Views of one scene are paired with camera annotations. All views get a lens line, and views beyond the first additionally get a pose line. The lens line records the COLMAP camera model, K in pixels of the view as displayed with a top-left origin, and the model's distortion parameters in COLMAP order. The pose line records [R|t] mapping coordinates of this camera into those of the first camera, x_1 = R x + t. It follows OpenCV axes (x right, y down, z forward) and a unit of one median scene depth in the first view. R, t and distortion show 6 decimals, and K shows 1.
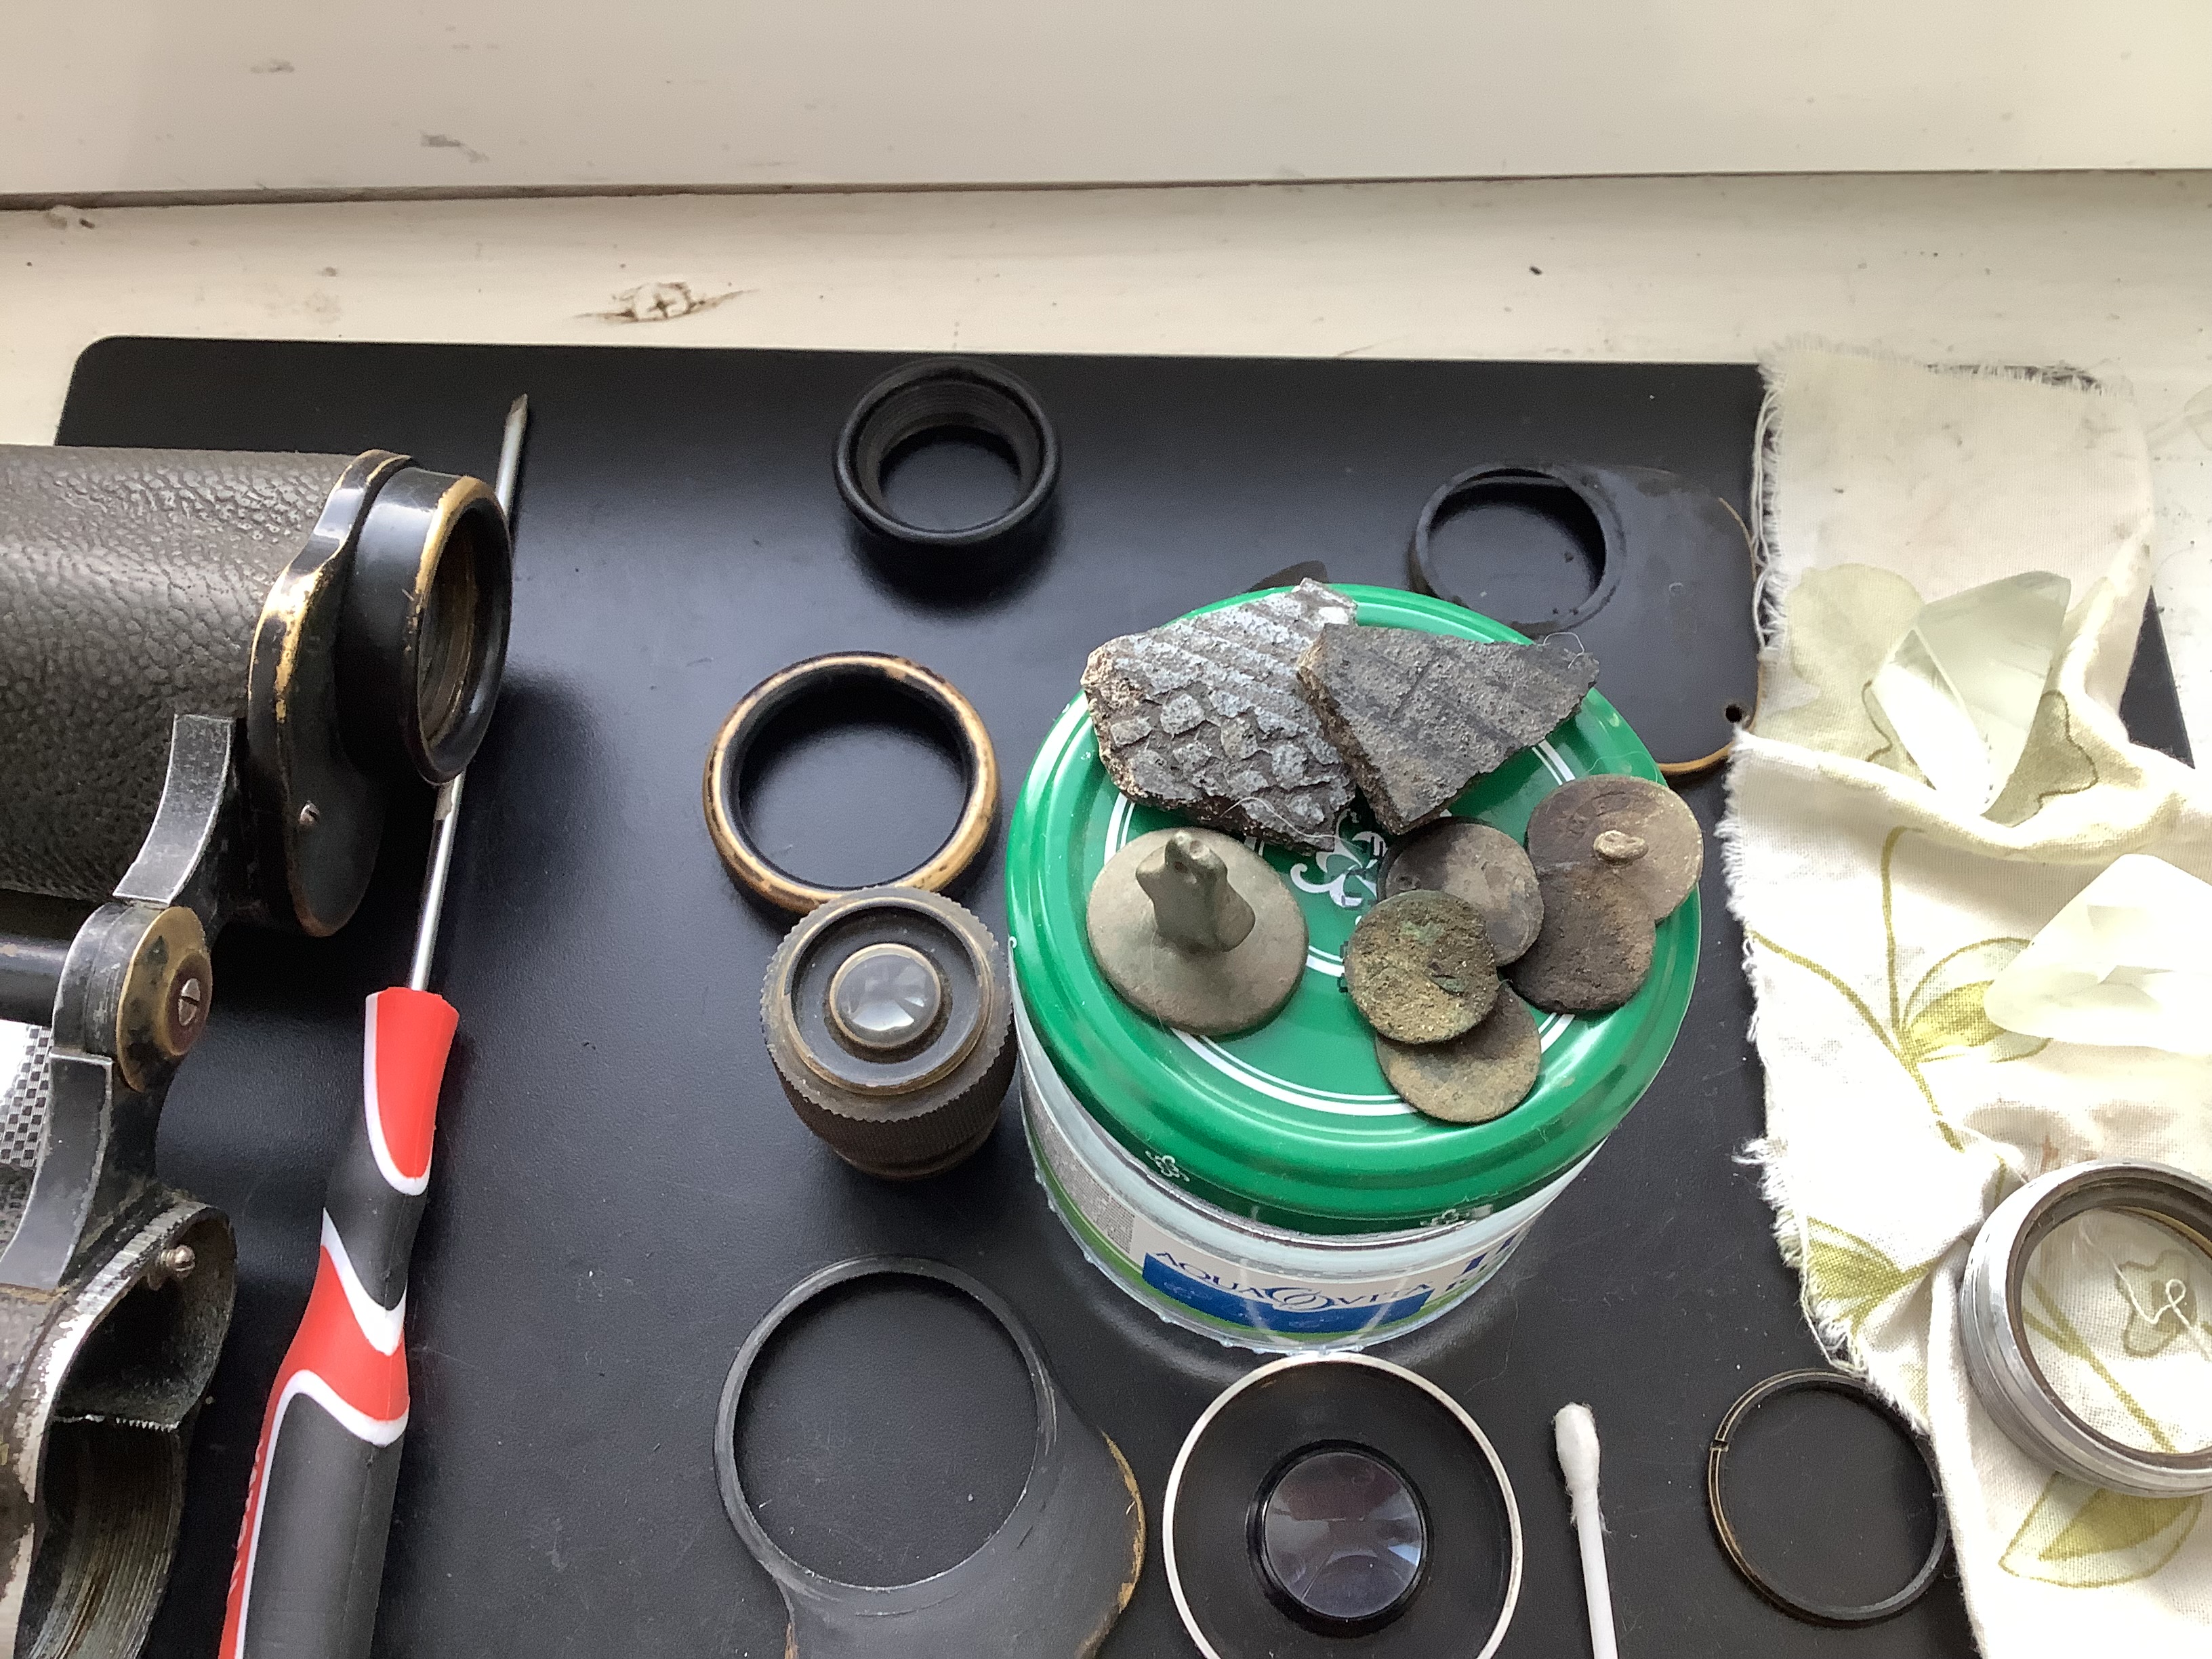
lens RADIAL K [[1984.7, 0, 1110.0], [0, 1984.7, 900.7], [0, 0, 1]] dist [0.075192, 0.000005]
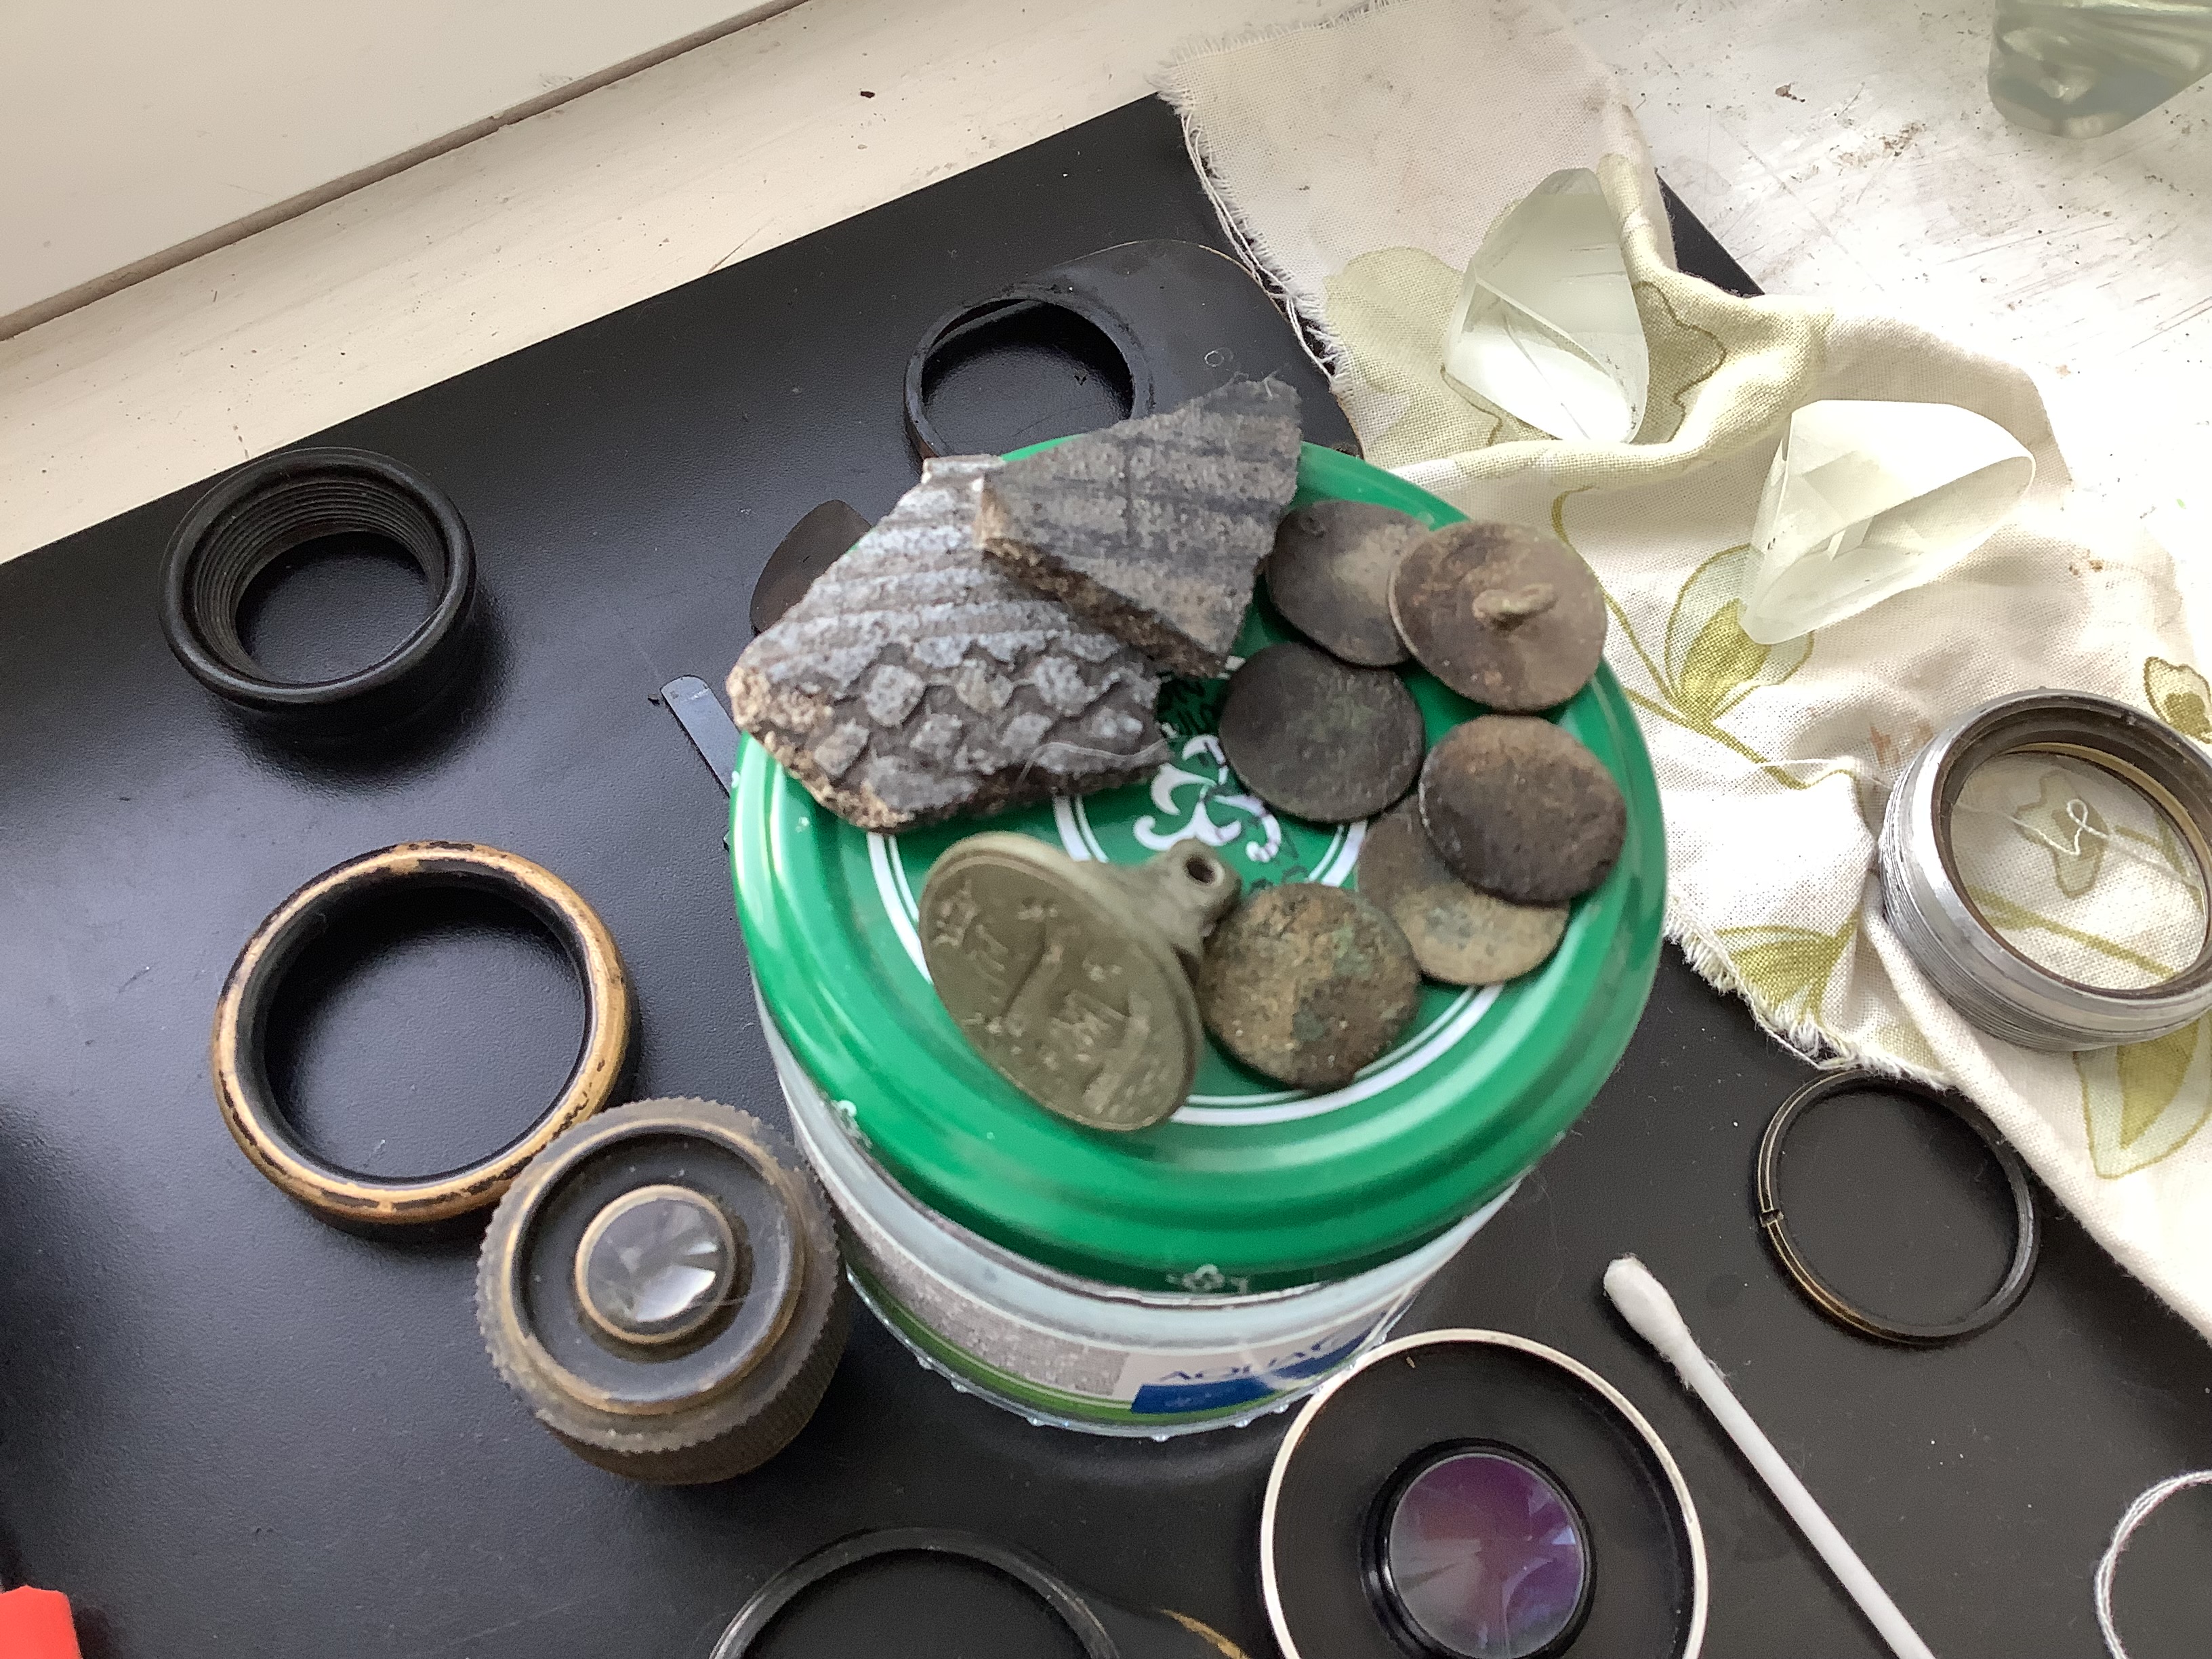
lens RADIAL K [[1984.7, 0, 1110.0], [0, 1984.7, 900.7], [0, 0, 1]] dist [0.075192, 0.000005]
pose [[0.851995, -0.466877, 0.236917, -0.070514], [0.467126, 0.882240, 0.058704, -0.025918], [-0.236425, 0.060654, 0.969755, 0.230739]]
